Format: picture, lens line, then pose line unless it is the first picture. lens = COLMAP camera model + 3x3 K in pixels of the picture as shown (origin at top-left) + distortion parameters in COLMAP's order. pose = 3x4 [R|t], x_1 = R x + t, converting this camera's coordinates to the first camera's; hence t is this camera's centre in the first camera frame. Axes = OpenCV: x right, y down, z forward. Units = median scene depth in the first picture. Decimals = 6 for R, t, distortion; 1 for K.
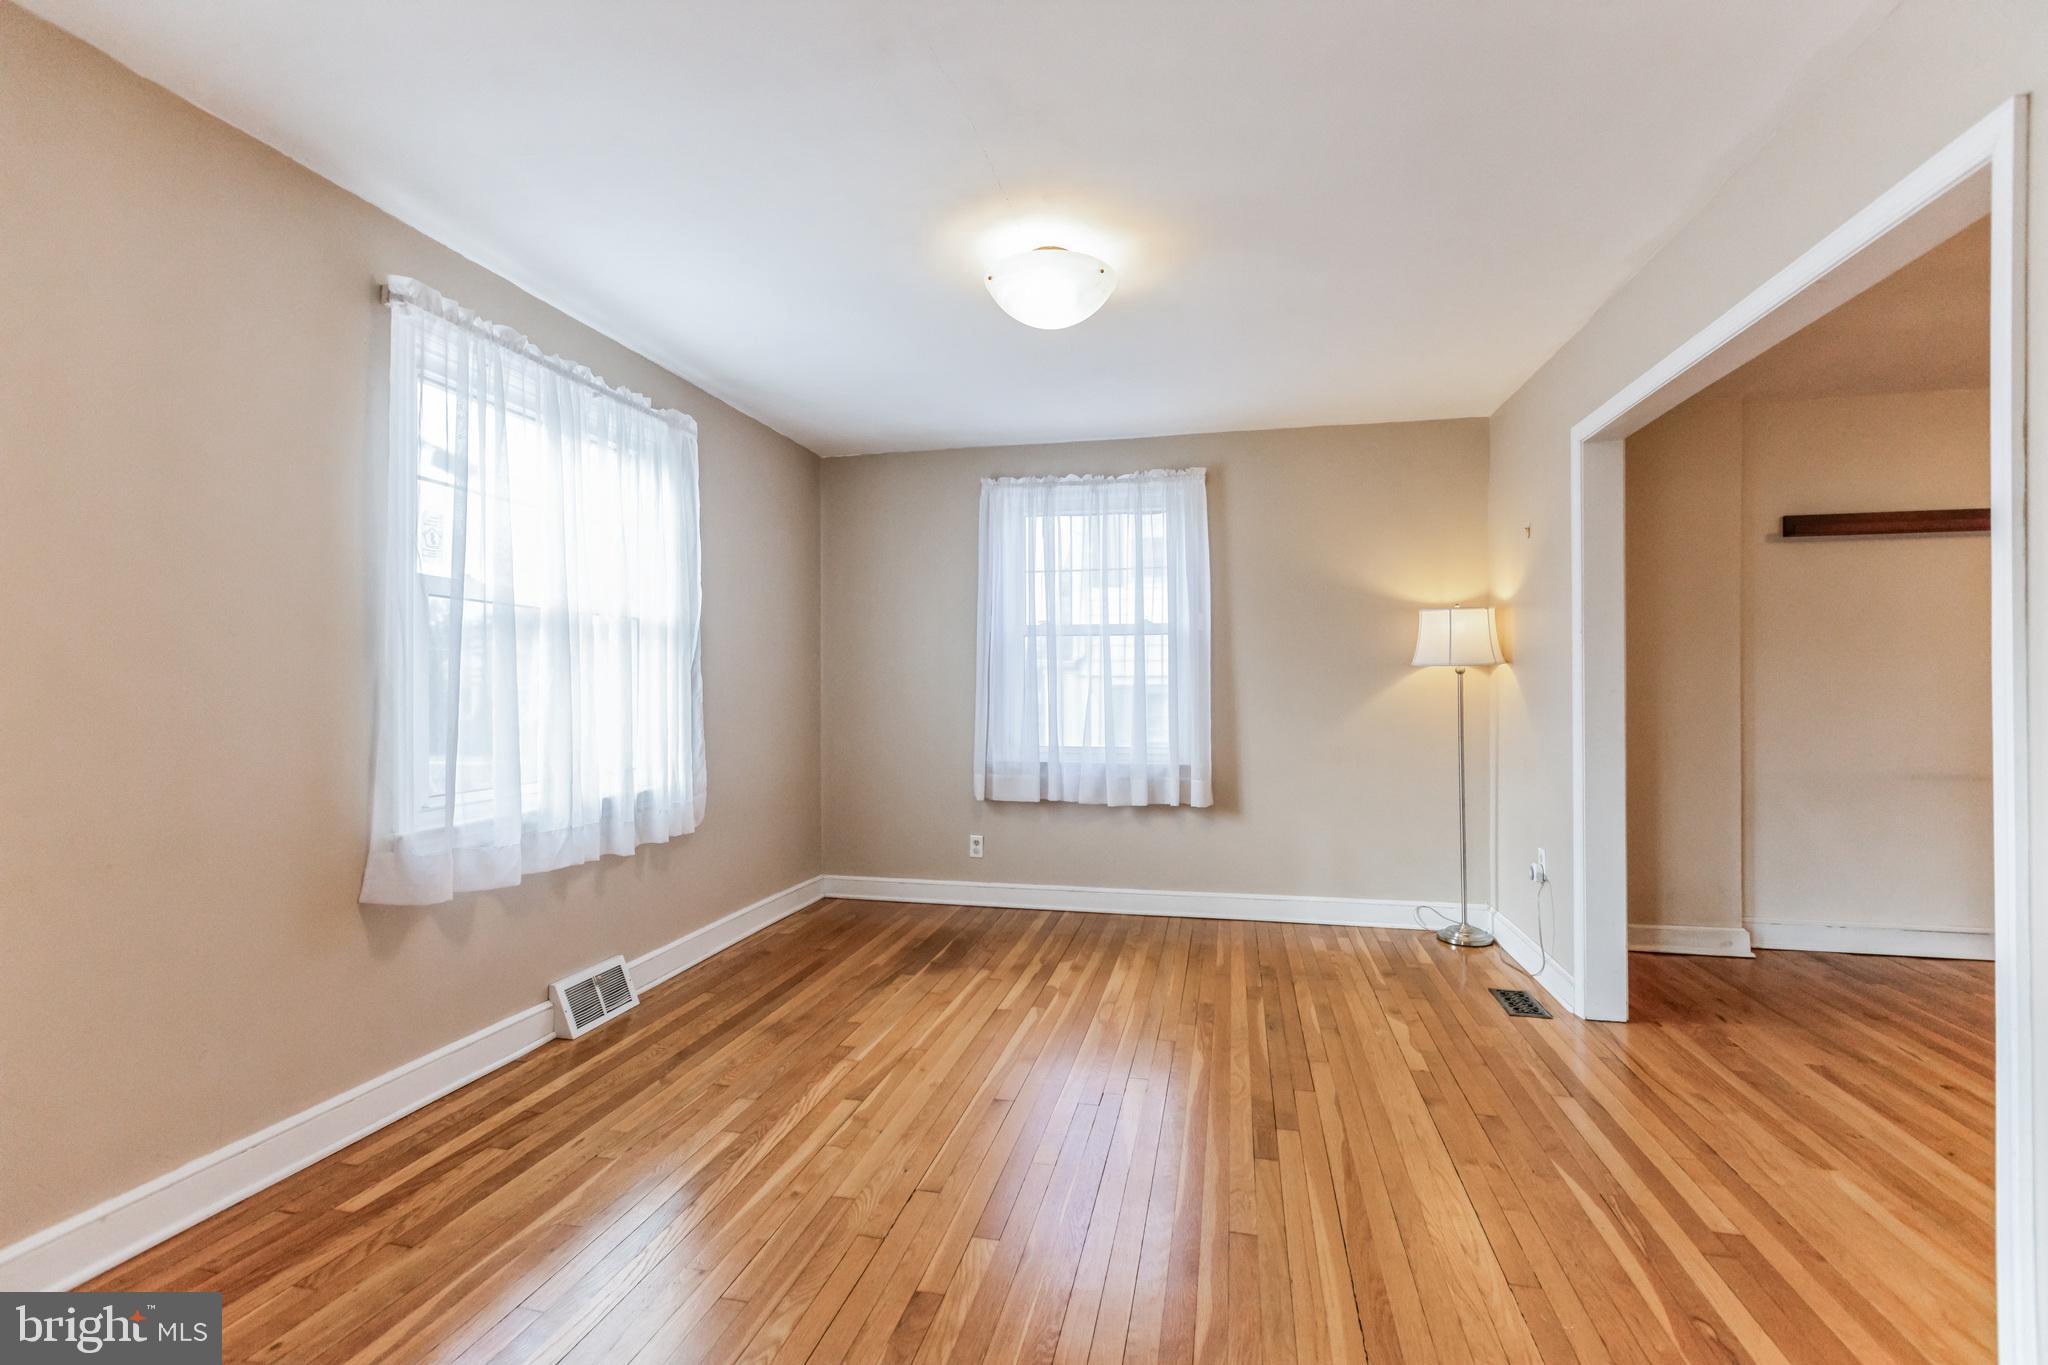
lens RADIAL K [[932.0, 0, 1025.5], [0, 932.0, 678.4], [0, 0, 1]] dist [0.003841, 0.000100]
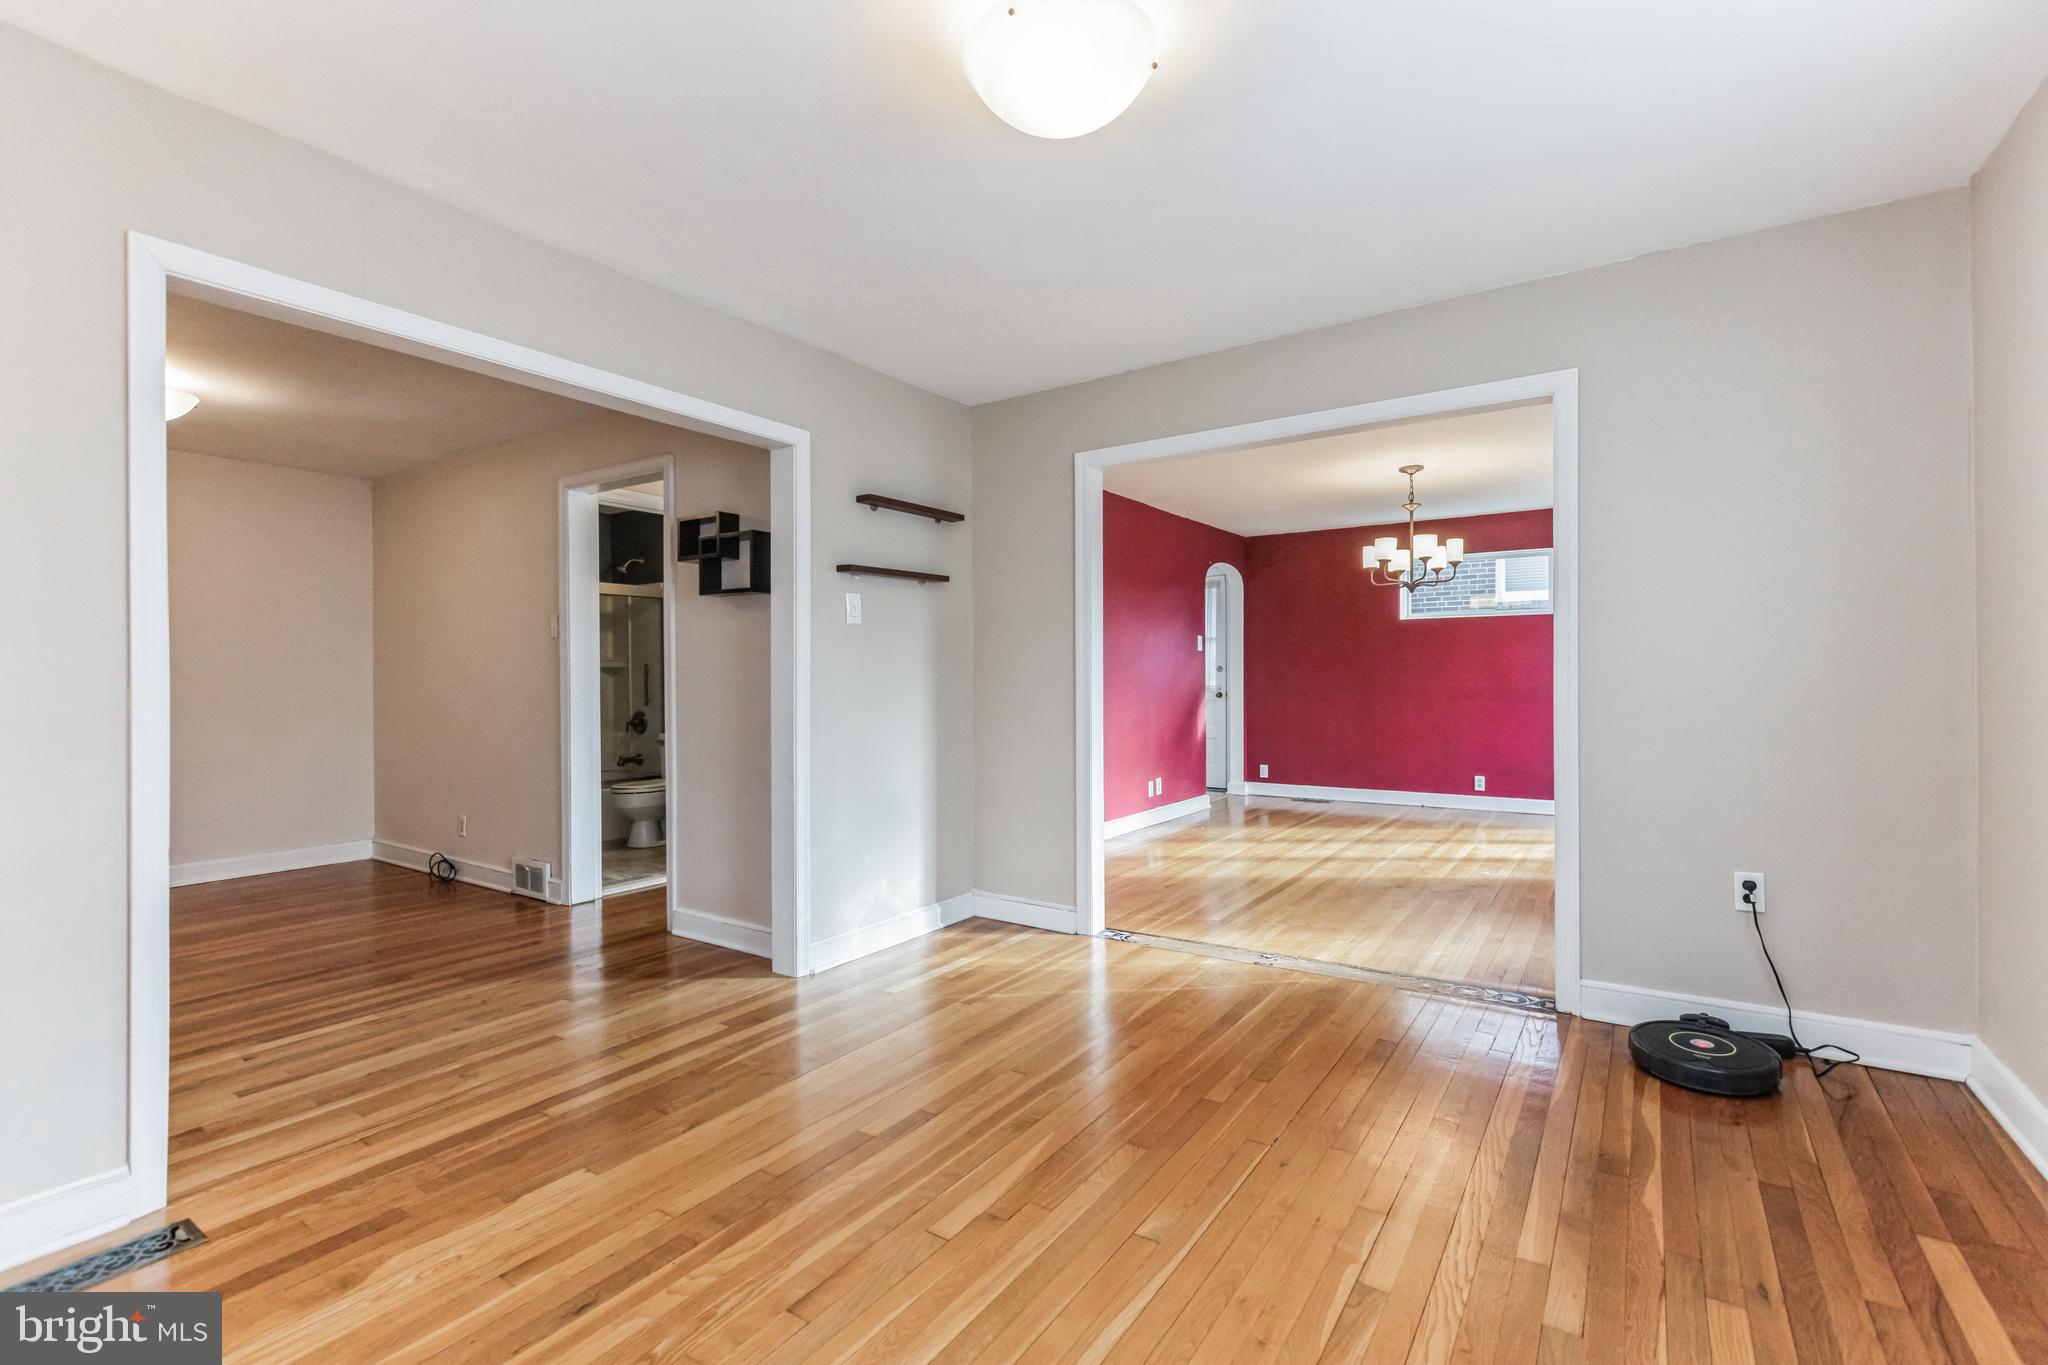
lens RADIAL K [[932.0, 0, 1026.4], [0, 932.0, 683.3], [0, 0, 1]] dist [0.003841, 0.000100]
pose [[-0.927067, 0.005849, 0.374851, -0.218322], [0.008401, 0.999951, 0.005174, 0.025613], [-0.374803, 0.007945, -0.927071, 1.761111]]
